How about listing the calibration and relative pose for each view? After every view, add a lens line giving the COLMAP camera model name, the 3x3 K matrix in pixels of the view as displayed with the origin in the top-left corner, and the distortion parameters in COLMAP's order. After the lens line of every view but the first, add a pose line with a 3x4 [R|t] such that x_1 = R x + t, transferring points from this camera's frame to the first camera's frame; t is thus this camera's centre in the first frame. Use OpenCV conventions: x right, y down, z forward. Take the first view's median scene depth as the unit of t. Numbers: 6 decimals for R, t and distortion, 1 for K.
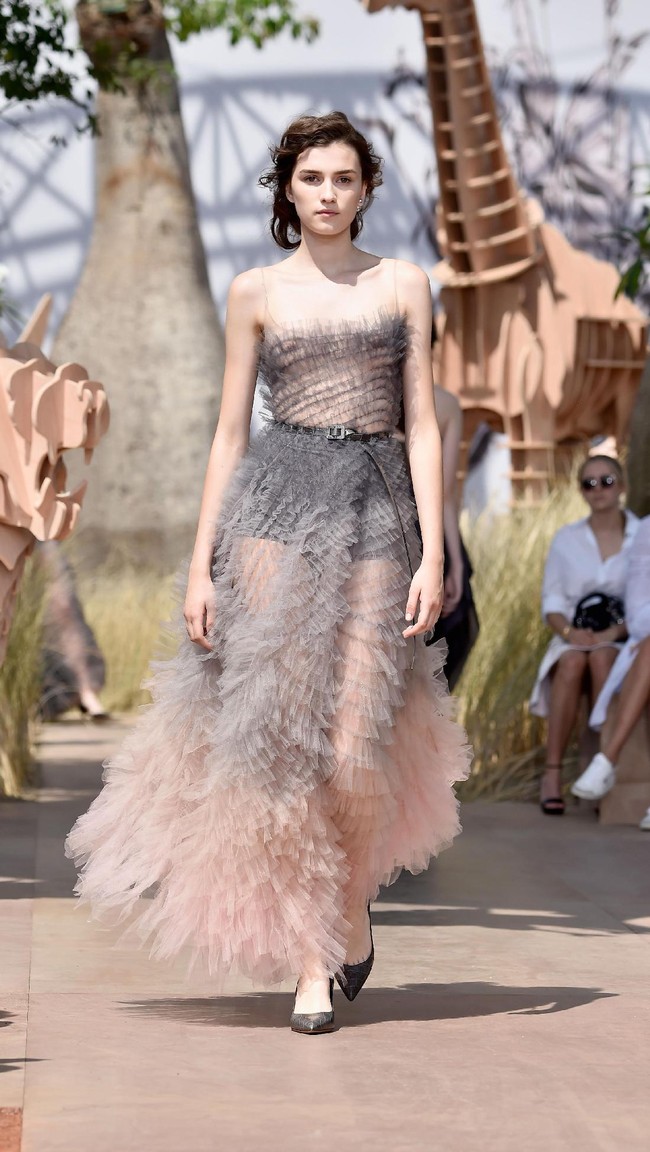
lens RADIAL K [[2392.1, 0, 345.5], [0, 2392.1, 576.8], [0, 0, 1]] dist [0.277685, -0.044642]
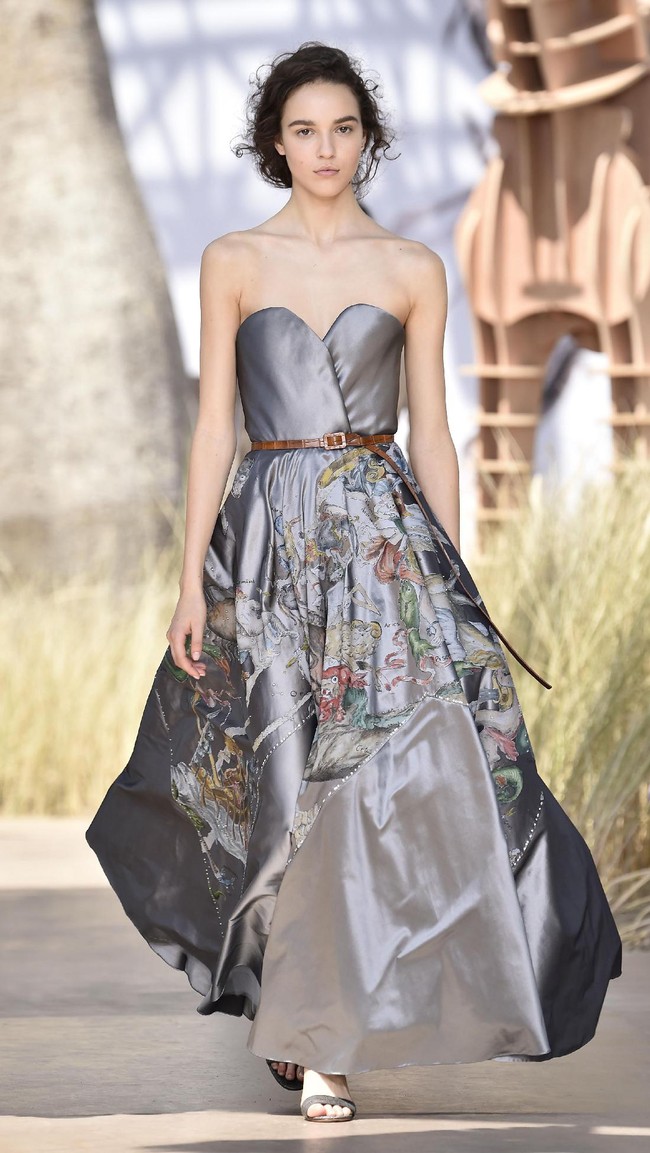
lens RADIAL K [[3576.0, 0, 325.0], [0, 3576.0, 576.5], [0, 0, 1]] dist [0.476898, 0.154588]
pose [[0.999856, -0.016309, -0.004584, -0.001323], [0.016275, 0.999840, -0.007388, 0.003668], [0.004704, 0.007313, 0.999962, 0.077631]]
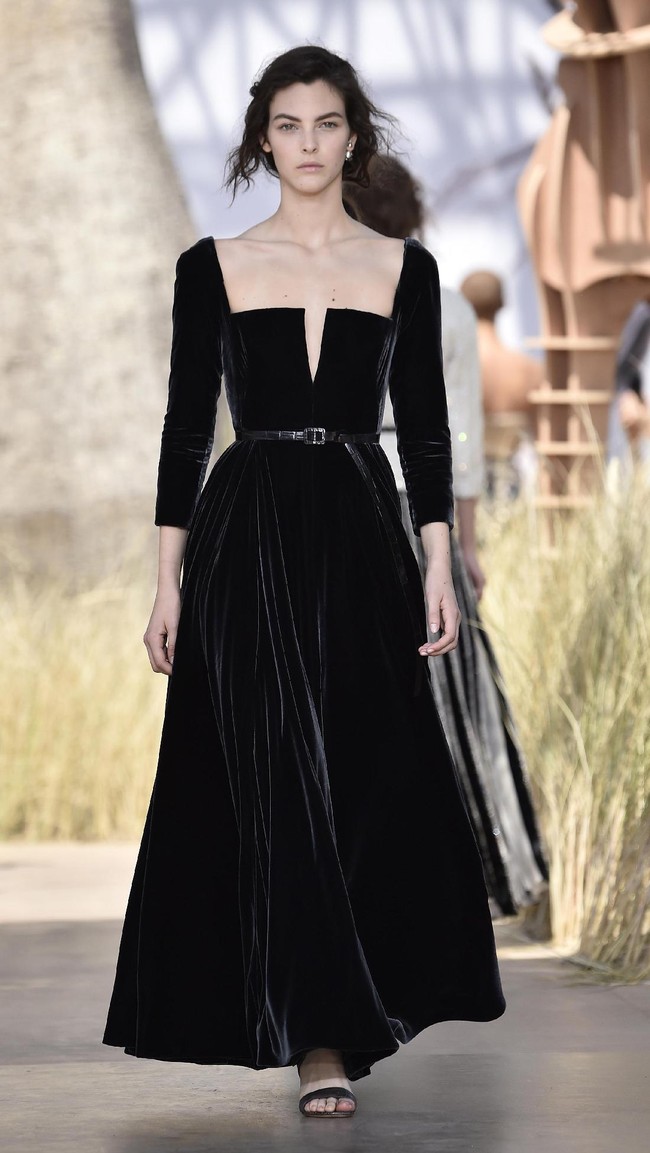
lens RADIAL K [[3576.0, 0, 325.0], [0, 3576.0, 576.5], [0, 0, 1]] dist [0.476898, 0.154588]
pose [[0.999513, -0.028943, -0.011645, -0.008132], [0.028783, 0.999492, -0.013679, 0.008719], [0.012035, 0.013338, 0.999839, 0.165779]]
